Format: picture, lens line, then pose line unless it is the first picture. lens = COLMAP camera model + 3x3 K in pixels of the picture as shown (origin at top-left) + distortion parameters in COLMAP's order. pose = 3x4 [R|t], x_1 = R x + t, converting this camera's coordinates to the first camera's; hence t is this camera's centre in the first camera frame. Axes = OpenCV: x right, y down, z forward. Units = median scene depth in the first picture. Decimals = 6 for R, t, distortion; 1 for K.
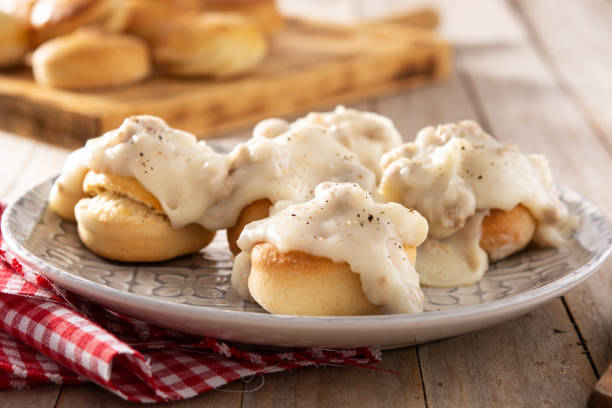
lens RADIAL K [[1638.5, 0, 305.1], [0, 1638.5, 204.3], [0, 0, 1]] dist [-0.003972, 0.000000]
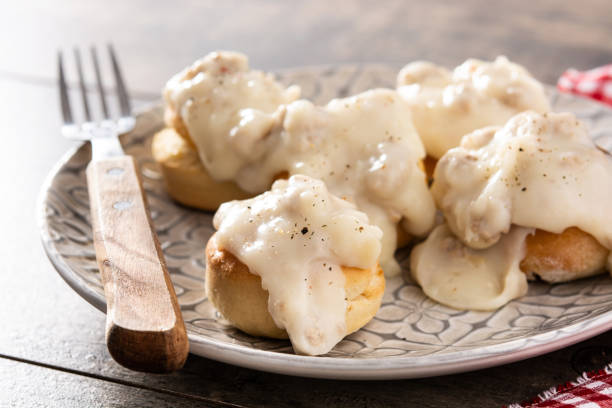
lens RADIAL K [[1638.5, 0, 307.7], [0, 1638.5, 203.0], [0, 0, 1]] dist [-0.003972, 0.000000]
pose [[0.850823, 0.194665, -0.488063, 0.428762], [-0.111965, 0.974677, 0.193567, -0.162029], [0.513385, -0.110045, 0.851074, 0.219999]]
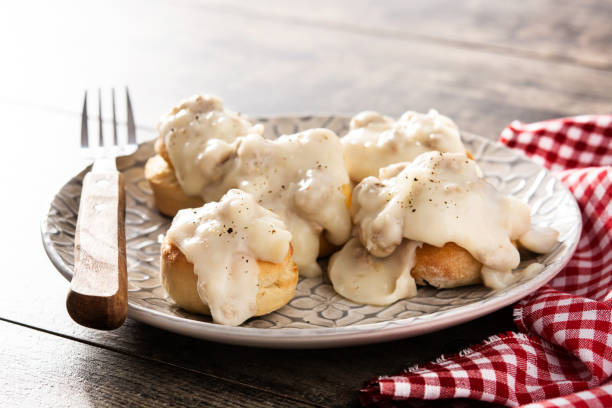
lens RADIAL K [[1638.5, 0, 303.7], [0, 1638.5, 205.4], [0, 0, 1]] dist [-0.003972, 0.000000]
pose [[0.787379, 0.216895, -0.577054, 0.668479], [-0.148539, 0.975233, 0.163878, -0.184834], [0.598306, -0.043319, 0.800096, 0.102987]]
